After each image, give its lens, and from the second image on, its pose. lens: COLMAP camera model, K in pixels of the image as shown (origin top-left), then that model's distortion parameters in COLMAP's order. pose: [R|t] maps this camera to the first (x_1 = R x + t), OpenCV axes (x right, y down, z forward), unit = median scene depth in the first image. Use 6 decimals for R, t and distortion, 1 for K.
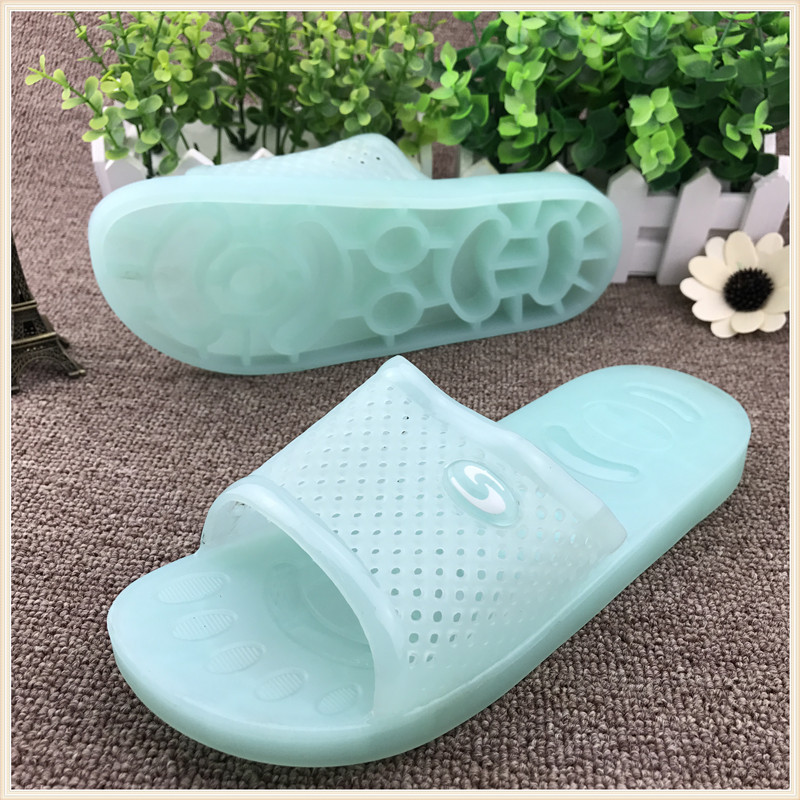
lens RADIAL K [[844.8, 0, 402.8], [0, 844.8, 397.6], [0, 0, 1]] dist [0.013302, 0.000000]
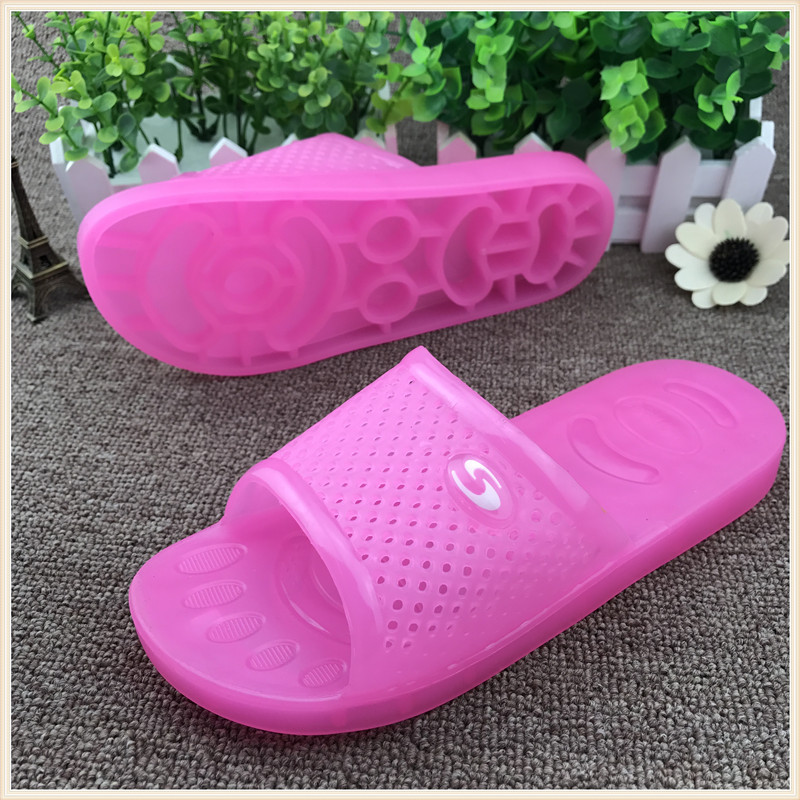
lens RADIAL K [[844.8, 0, 399.9], [0, 844.8, 392.8], [0, 0, 1]] dist [0.013302, 0.000000]
pose [[0.998863, -0.012608, -0.045986, 0.104059], [0.015505, 0.997881, 0.063190, -0.063691], [0.045092, -0.063831, 0.996941, -0.023951]]
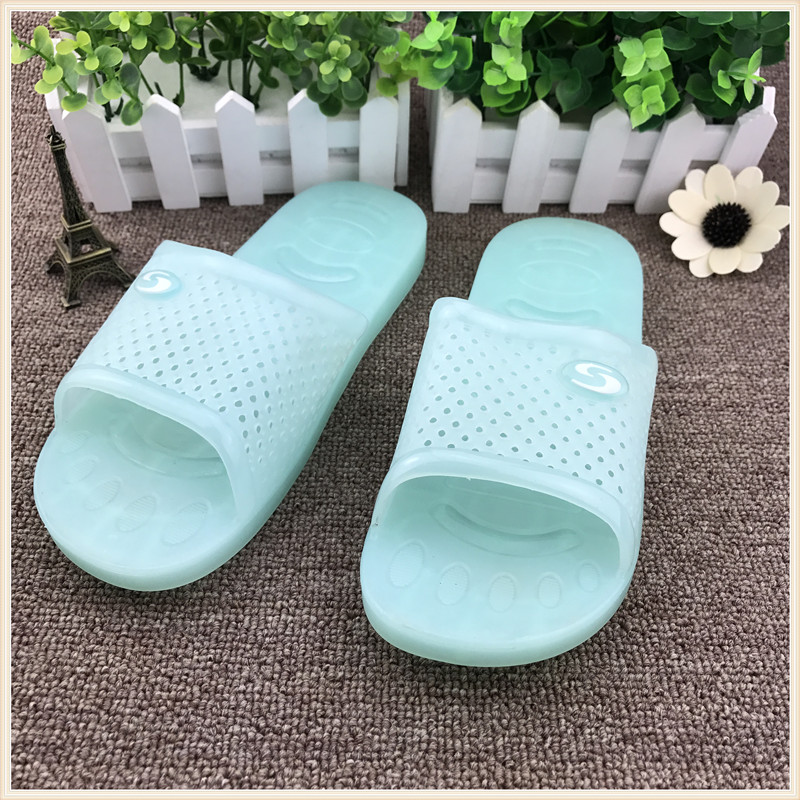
lens RADIAL K [[844.8, 0, 402.0], [0, 844.8, 386.8], [0, 0, 1]] dist [0.013302, 0.000000]
pose [[0.997086, -0.042459, 0.063382, -0.078914], [0.029135, 0.979769, 0.198002, -0.240715], [-0.070507, -0.195578, 0.978150, 0.005760]]
